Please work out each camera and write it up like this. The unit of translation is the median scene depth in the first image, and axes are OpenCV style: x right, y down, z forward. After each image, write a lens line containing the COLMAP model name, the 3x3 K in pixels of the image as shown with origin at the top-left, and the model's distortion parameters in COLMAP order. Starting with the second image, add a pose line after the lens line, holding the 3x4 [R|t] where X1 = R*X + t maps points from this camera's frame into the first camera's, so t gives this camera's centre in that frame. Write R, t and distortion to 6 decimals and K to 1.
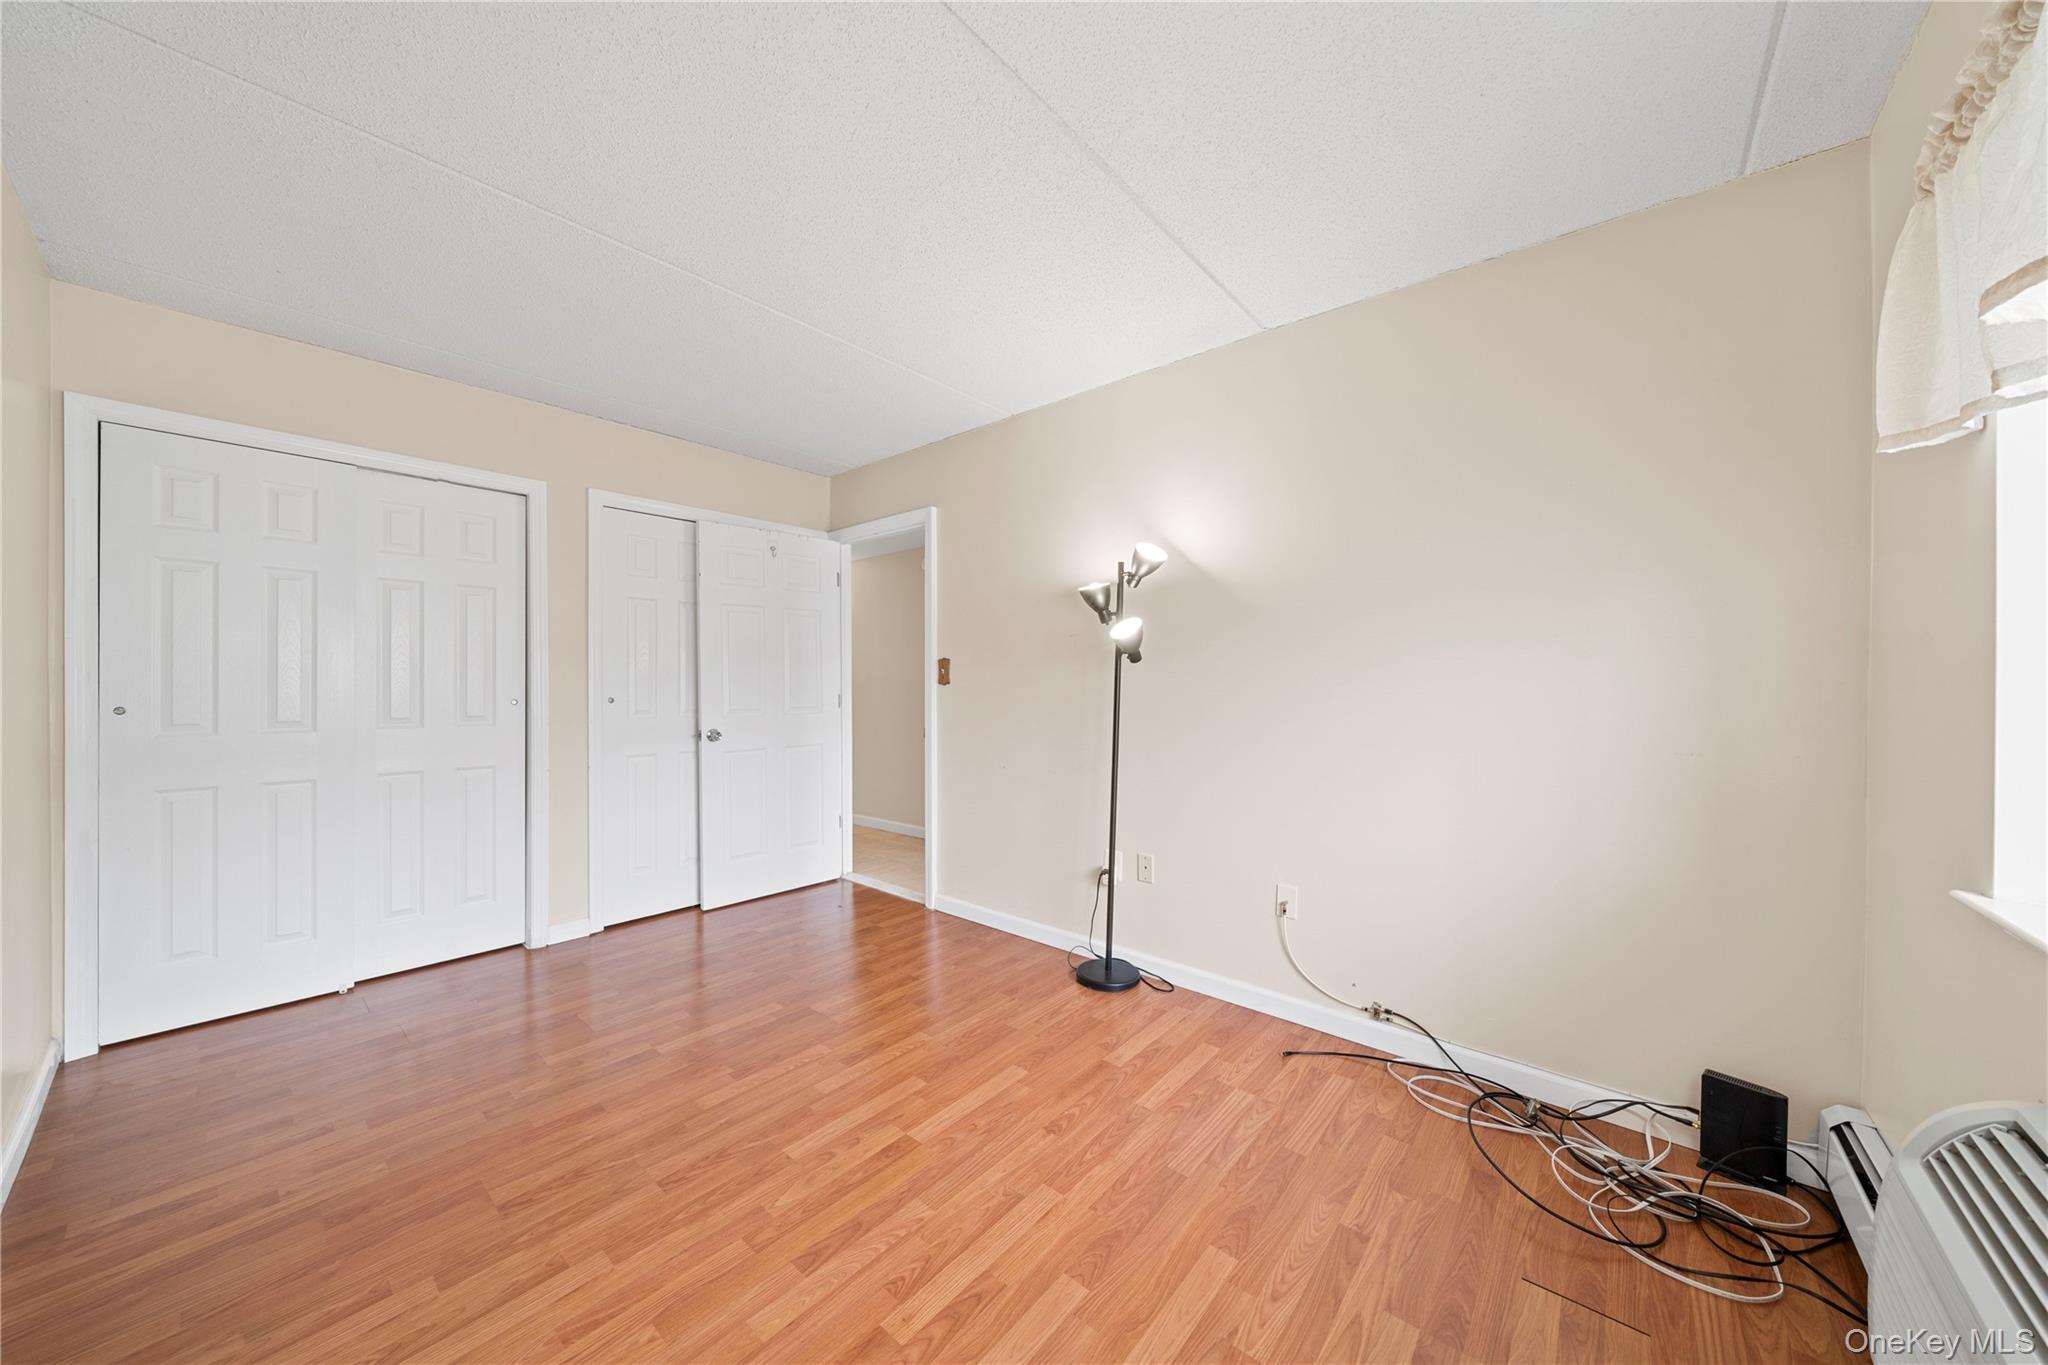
lens RADIAL K [[695.1, 0, 1016.3], [0, 695.1, 677.7], [0, 0, 1]] dist [-0.000174, 0.000010]
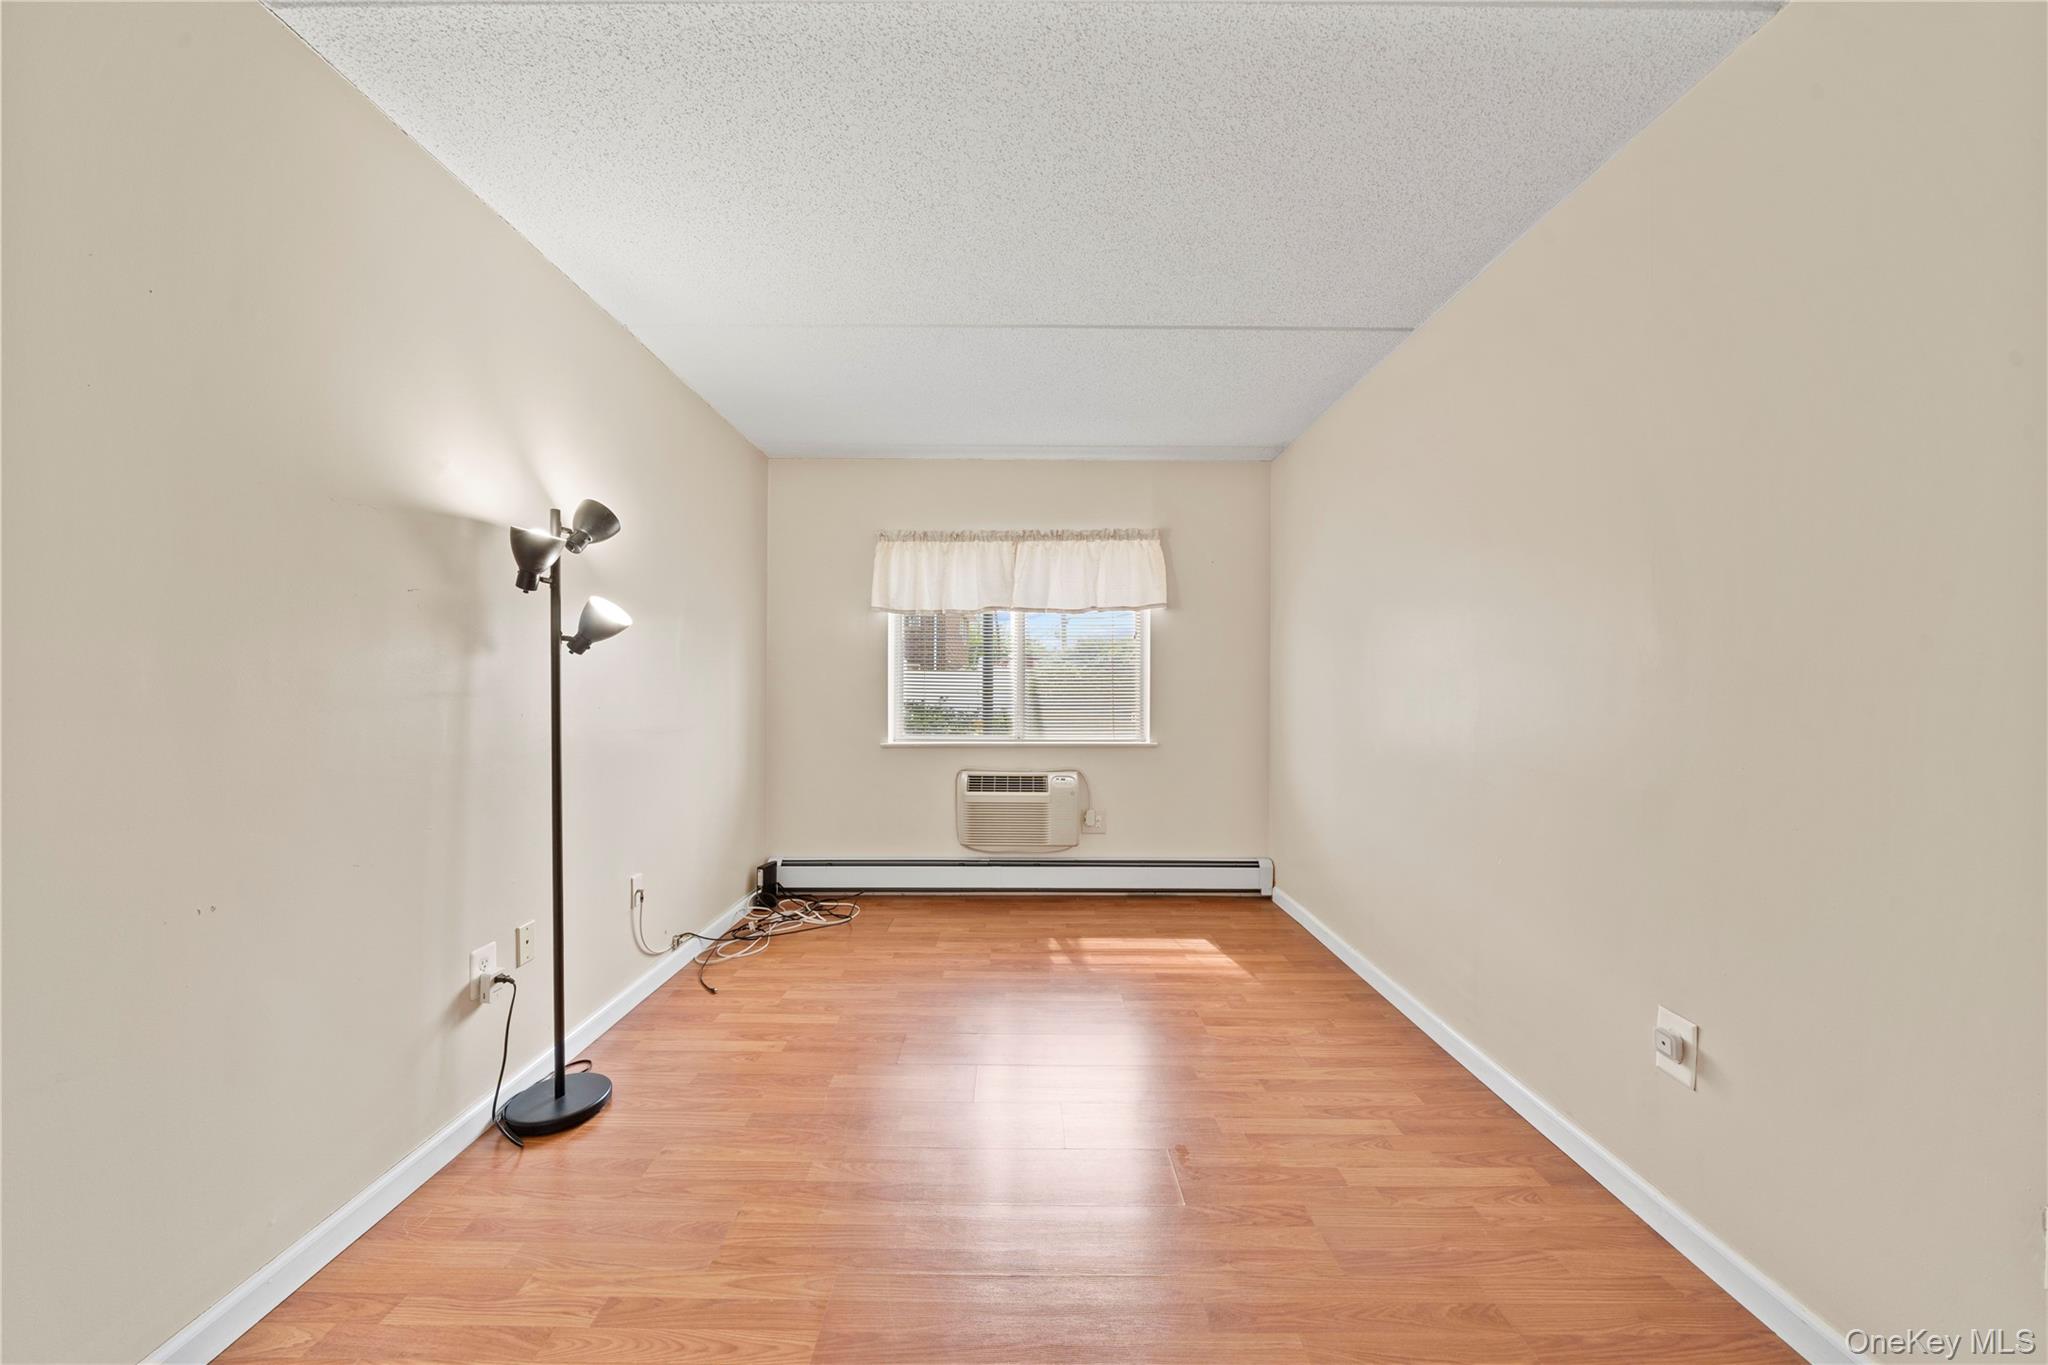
lens RADIAL K [[695.1, 0, 1007.9], [0, 695.1, 678.2], [0, 0, 1]] dist [-0.000174, 0.000010]
pose [[-0.642423, 0.005641, 0.766330, -0.929209], [-0.010056, 0.999825, -0.015790, 0.013934], [-0.766285, -0.017850, -0.642253, 1.495771]]
